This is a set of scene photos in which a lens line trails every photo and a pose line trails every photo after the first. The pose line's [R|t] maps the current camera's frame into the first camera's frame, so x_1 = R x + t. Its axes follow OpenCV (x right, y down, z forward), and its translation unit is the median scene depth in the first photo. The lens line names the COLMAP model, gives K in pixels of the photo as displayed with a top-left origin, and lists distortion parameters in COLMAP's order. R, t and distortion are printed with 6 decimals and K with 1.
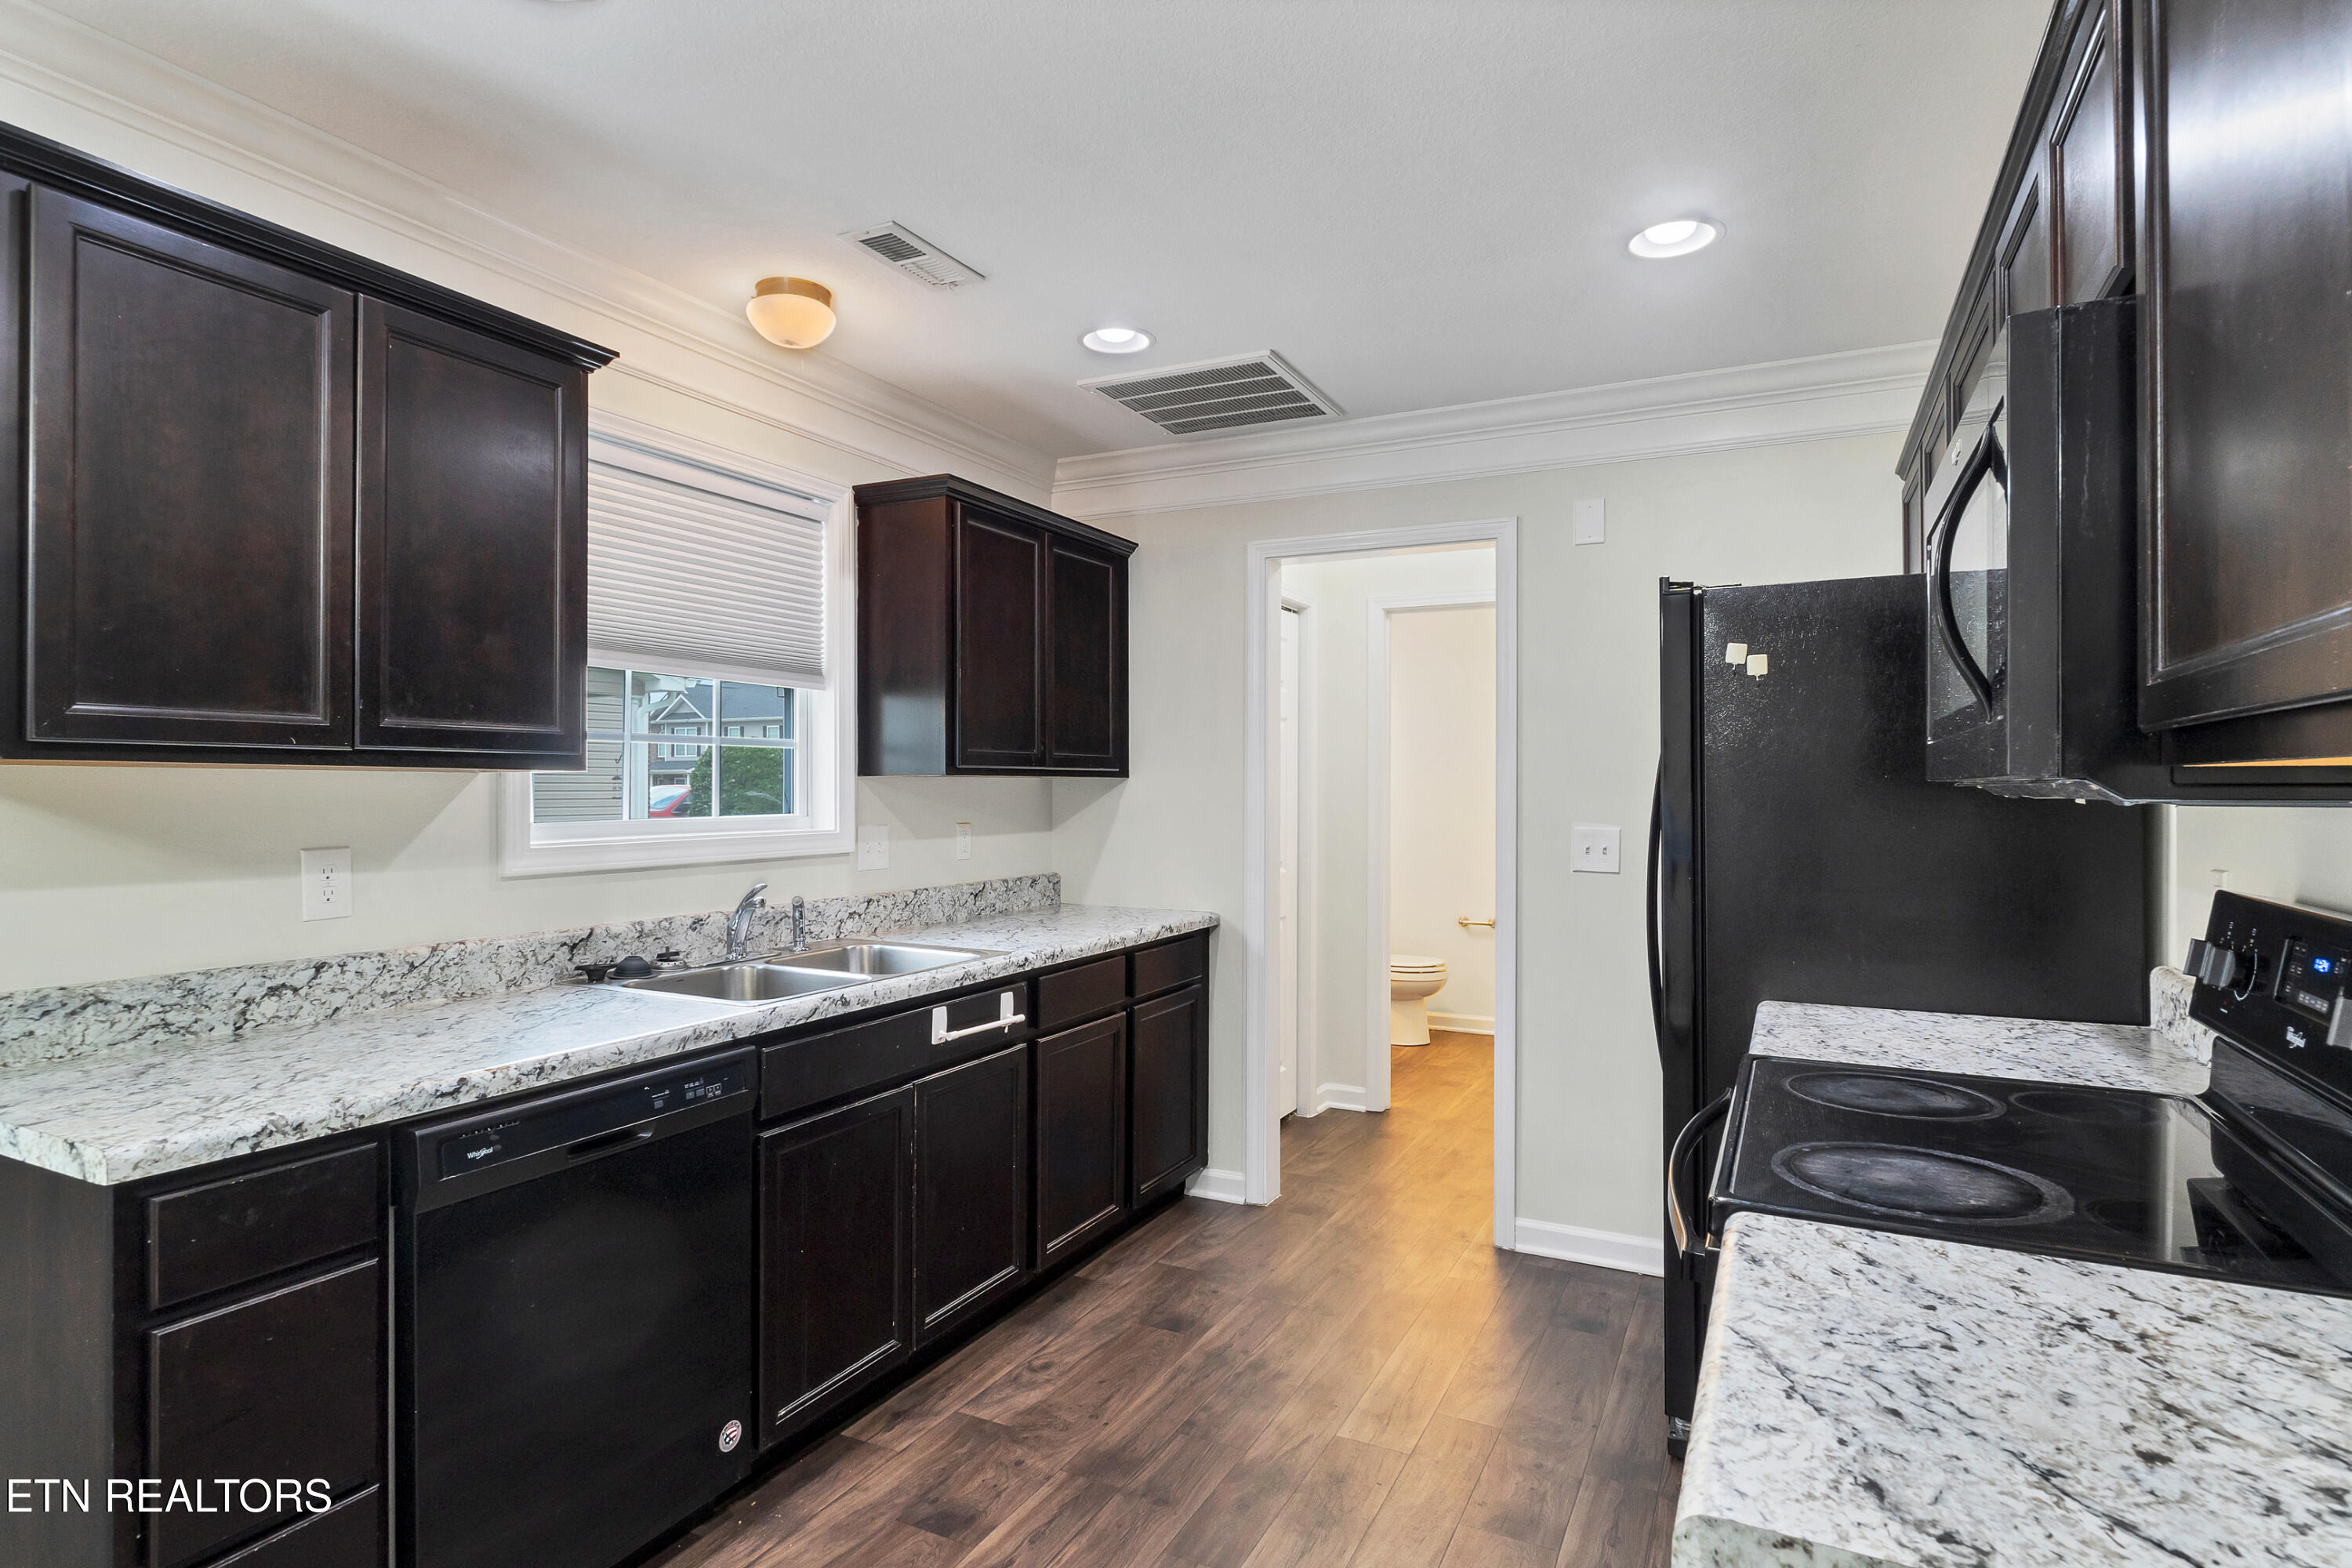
lens RADIAL K [[1268.6, 0, 1140.9], [0, 1268.6, 786.8], [0, 0, 1]] dist [-0.005455, 0.000429]
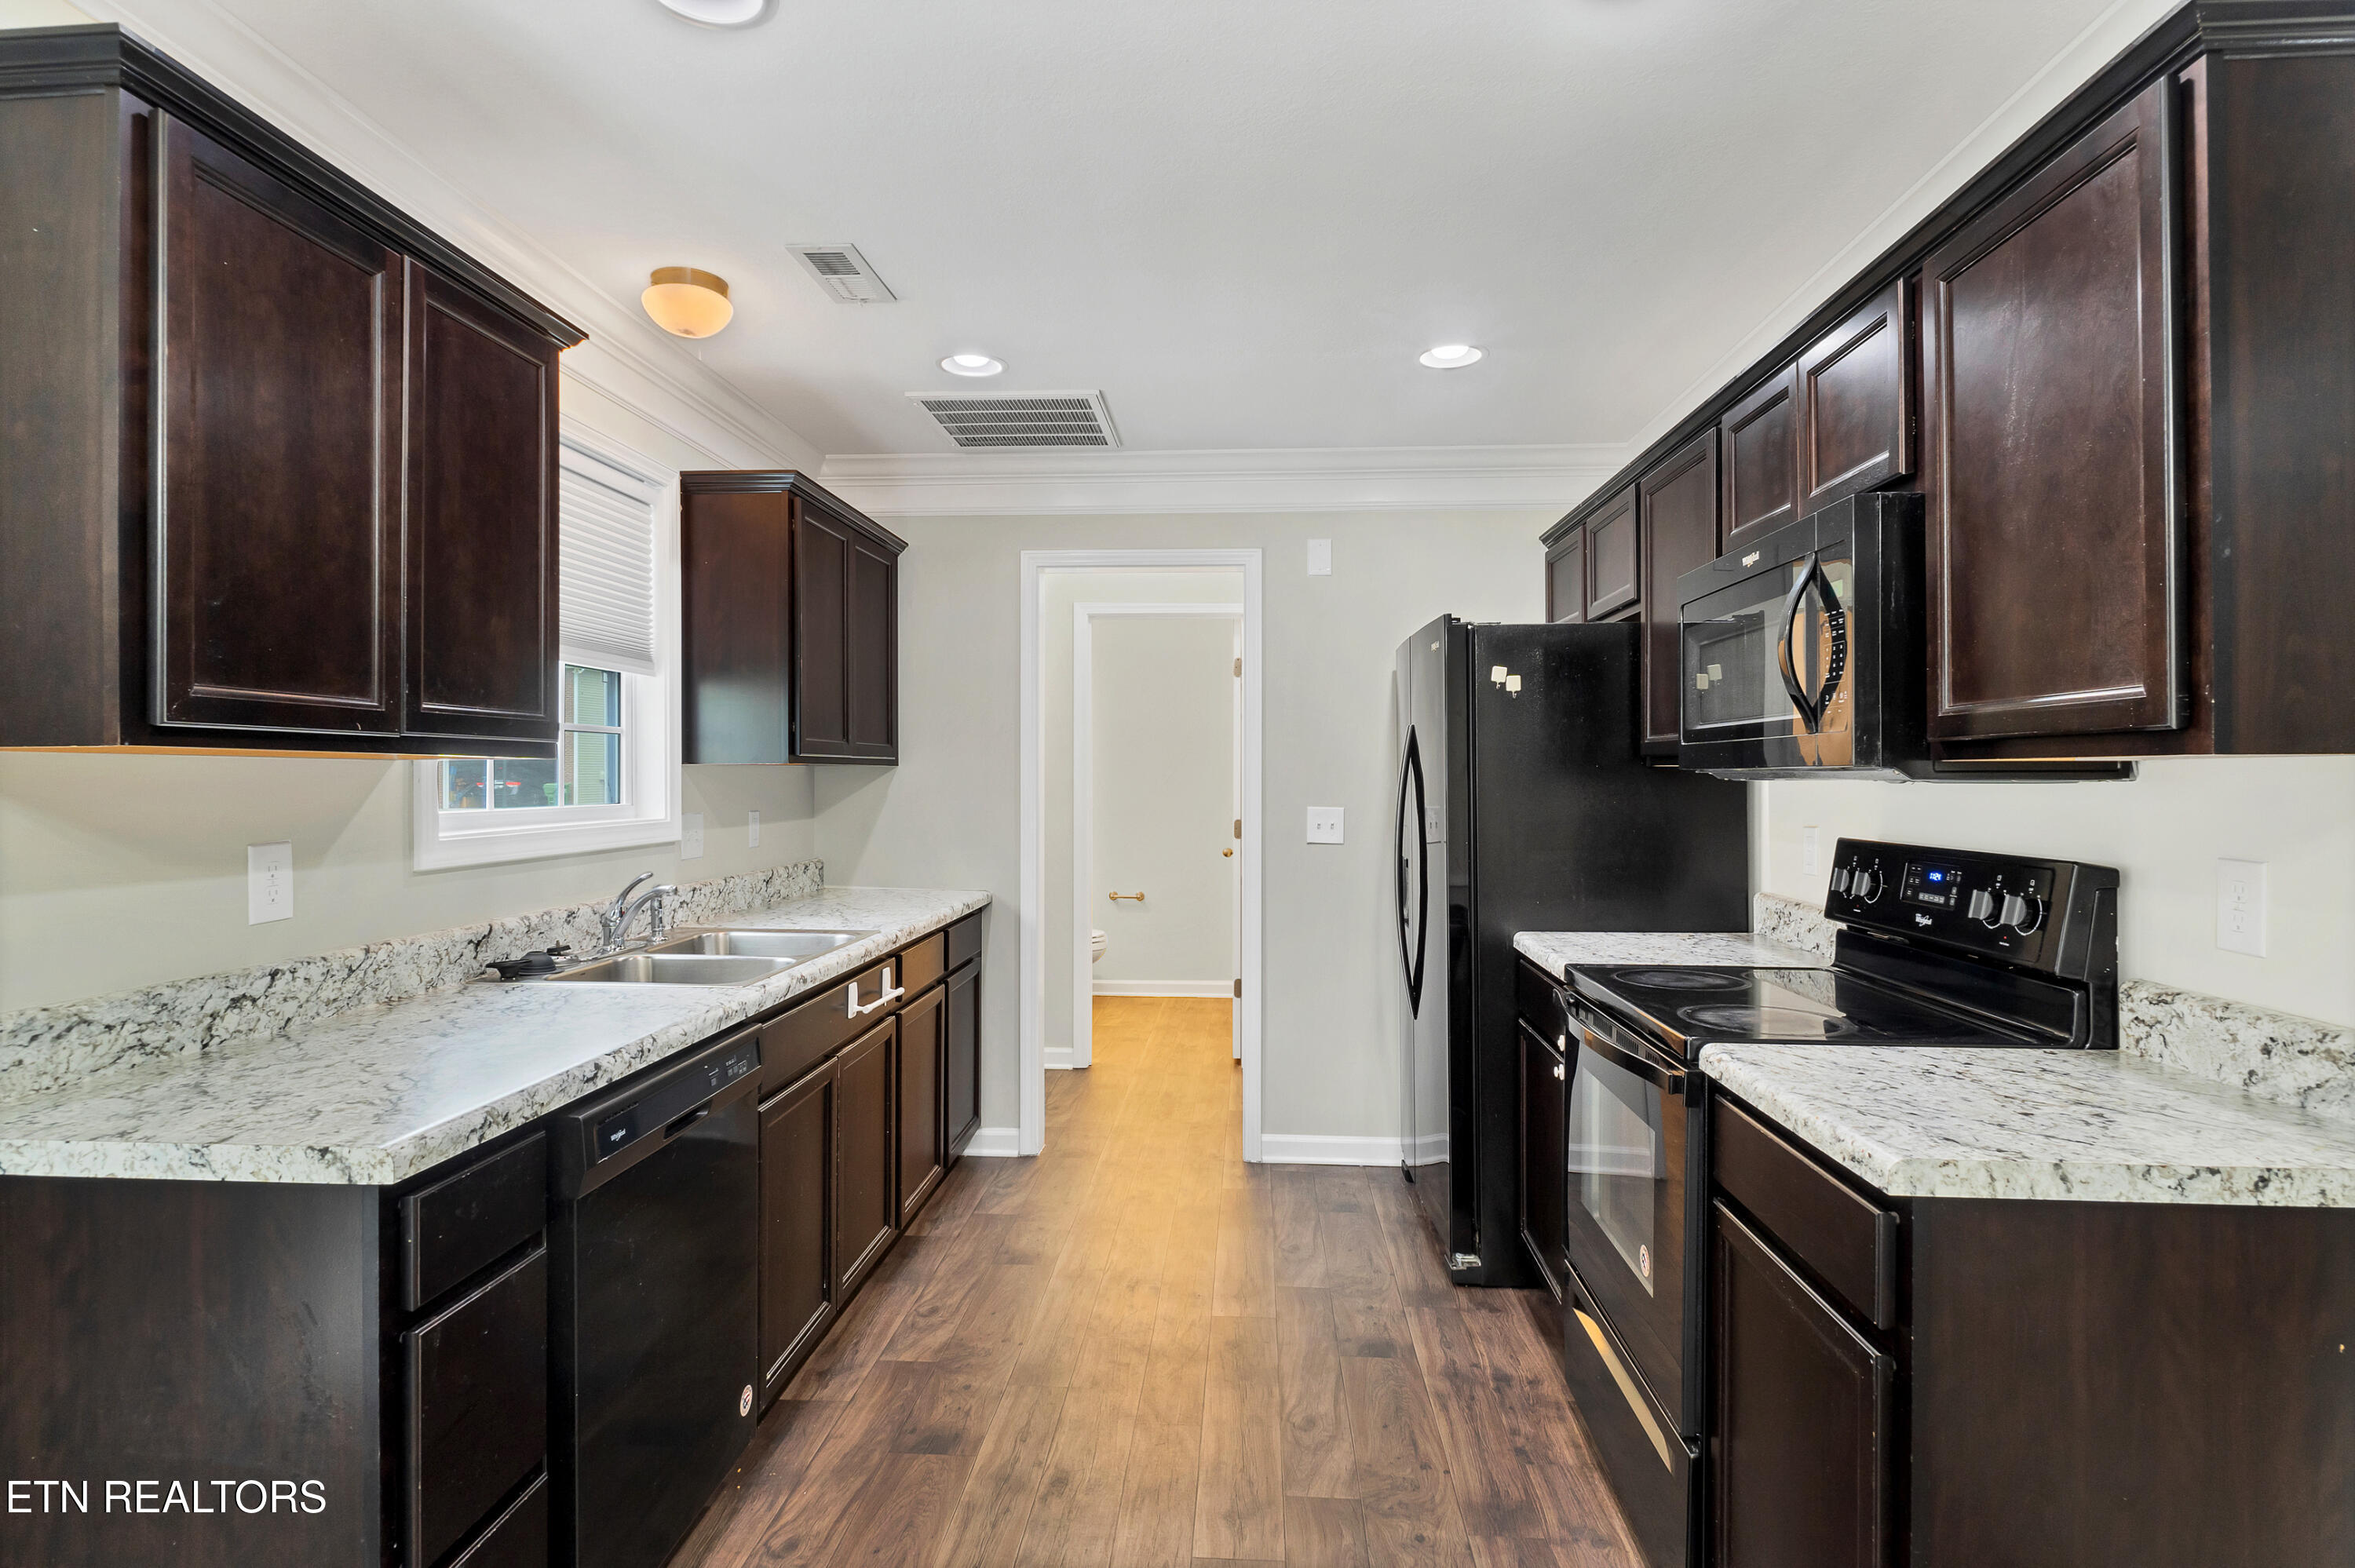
lens RADIAL K [[1261.5, 0, 1181.1], [0, 1261.5, 771.4], [0, 0, 1]] dist [-0.004120, 0.001139]
pose [[0.912502, -0.000578, 0.409073, -0.388476], [0.001412, 0.999997, -0.001737, -0.000443], [-0.409070, 0.002163, 0.912500, -0.081719]]
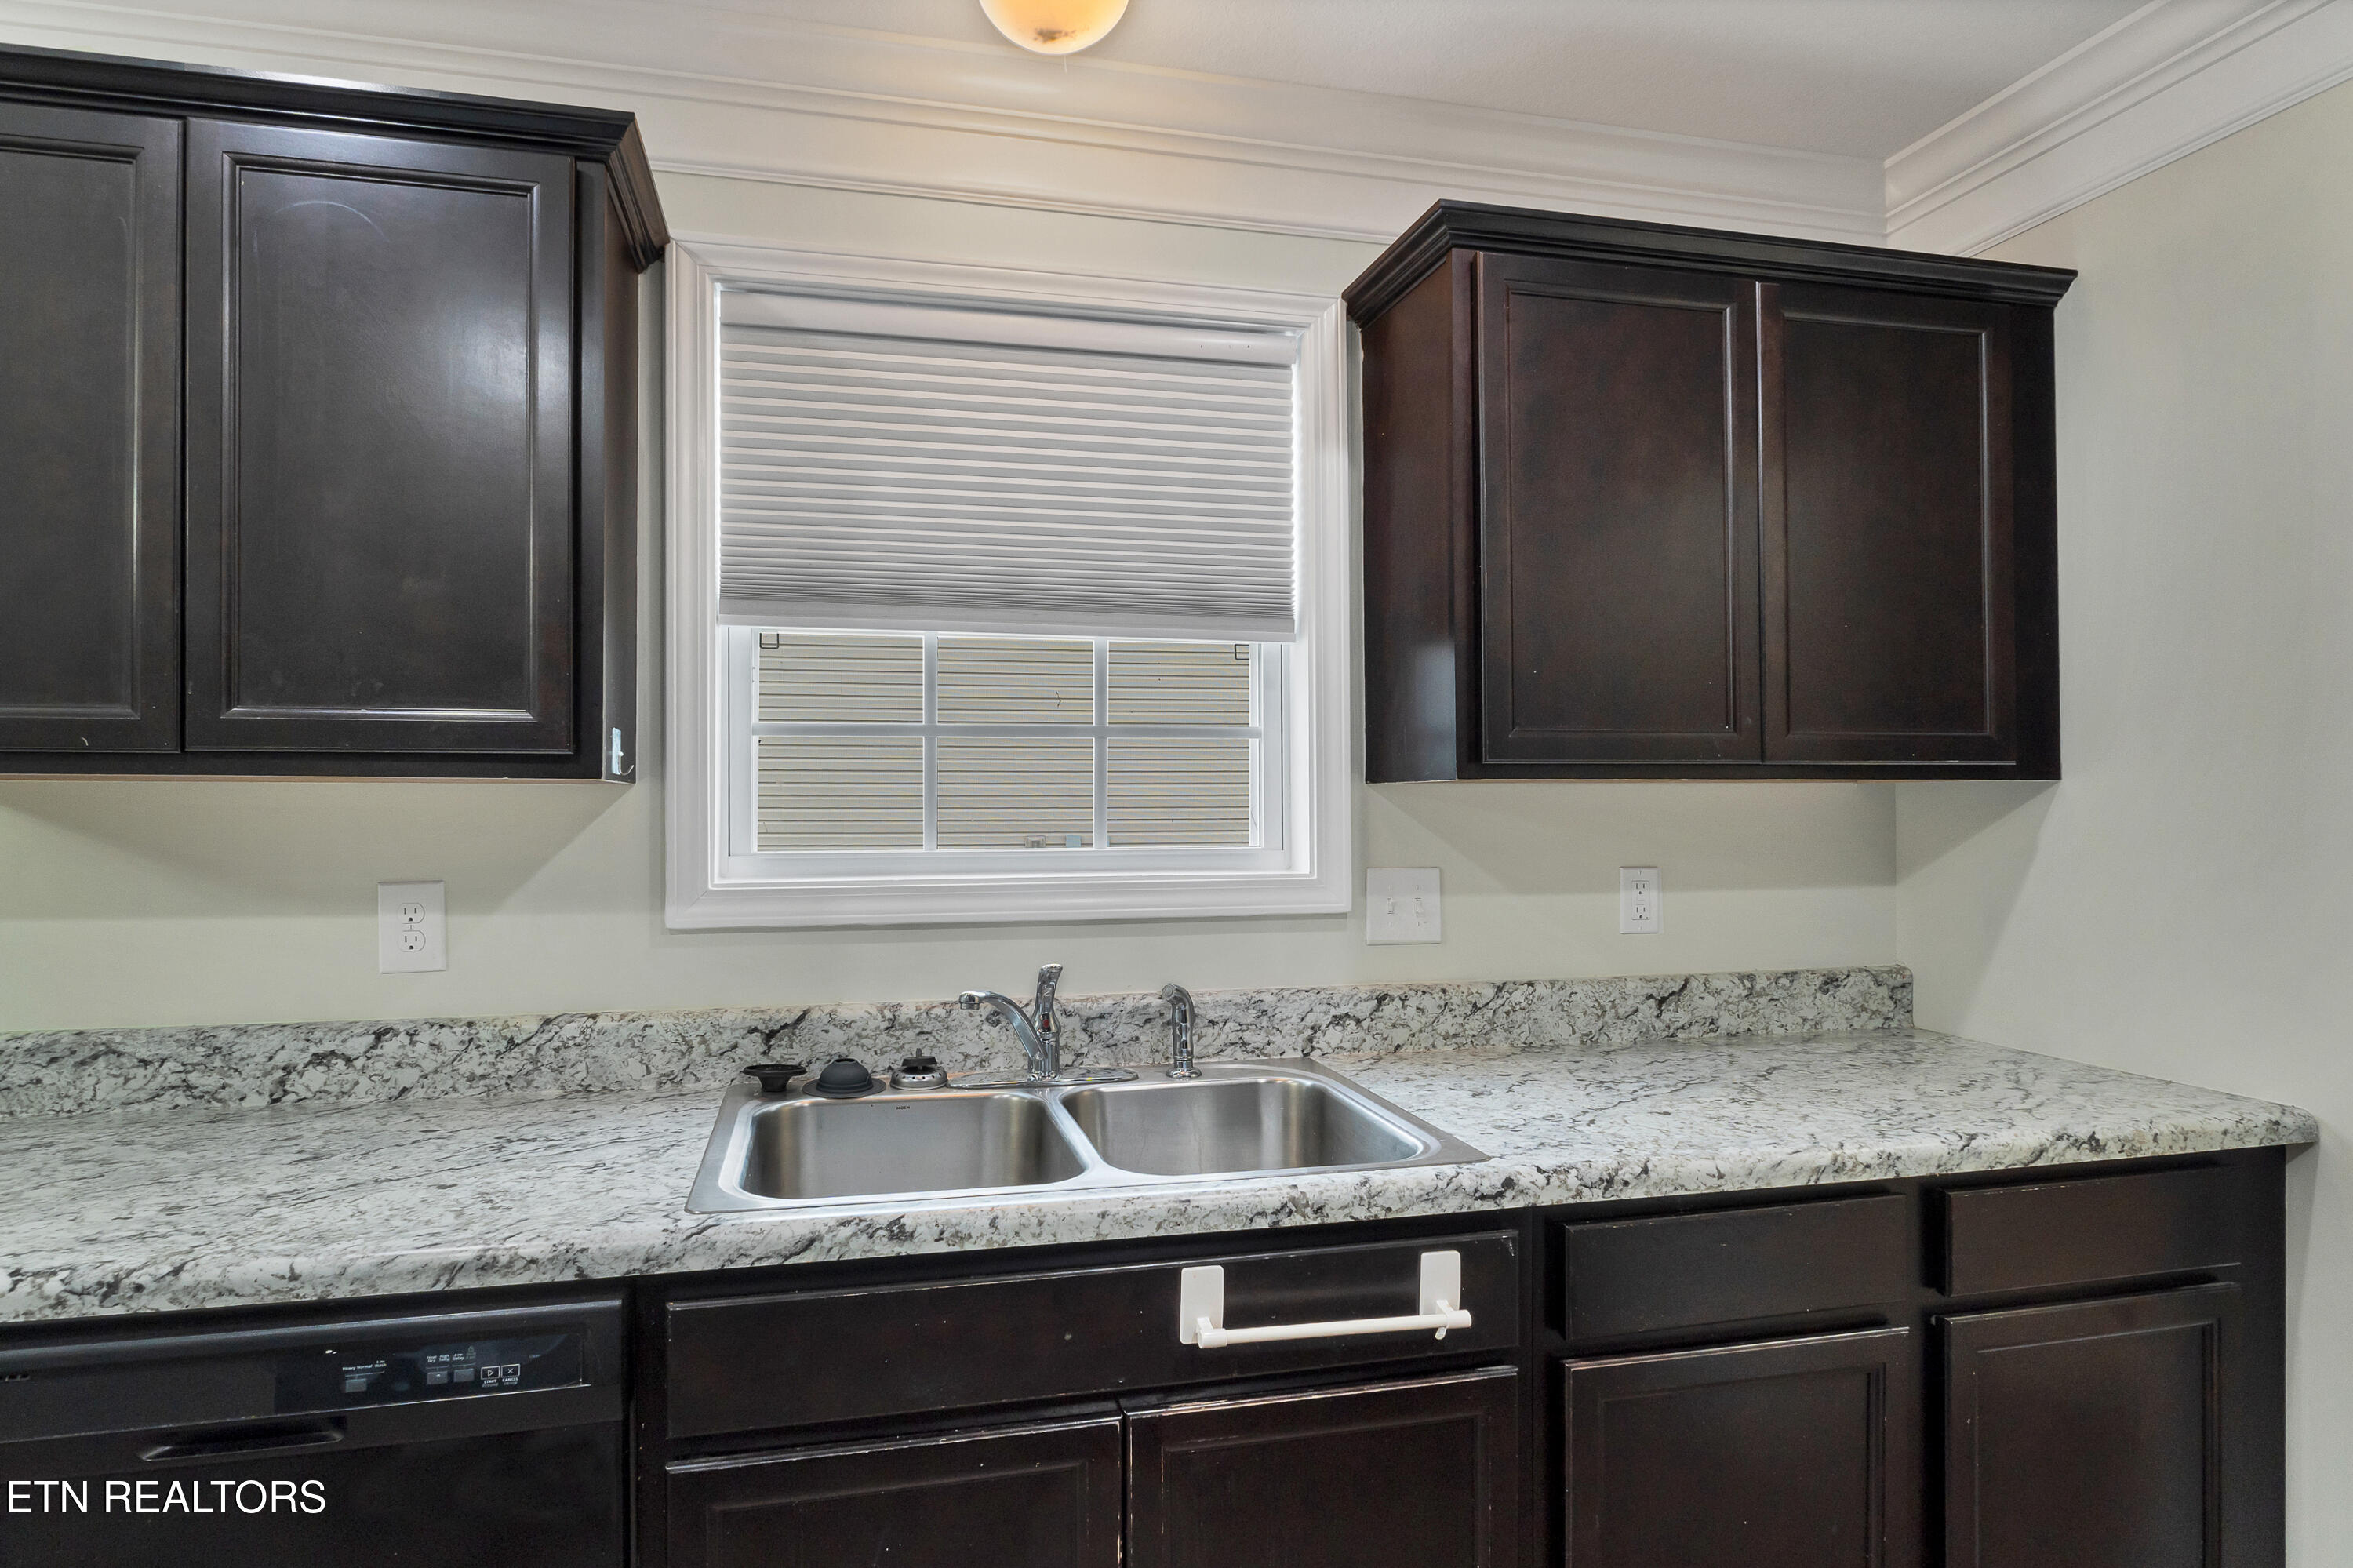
lens RADIAL K [[1183.5, 0, 1168.6], [0, 1183.5, 796.3], [0, 0, 1]] dist [-0.006521, 0.000021]
pose [[0.634511, -0.006960, -0.772882, 0.206412], [0.002799, 0.999974, -0.006706, 0.001619], [0.772909, 0.002092, 0.634514, 0.834691]]
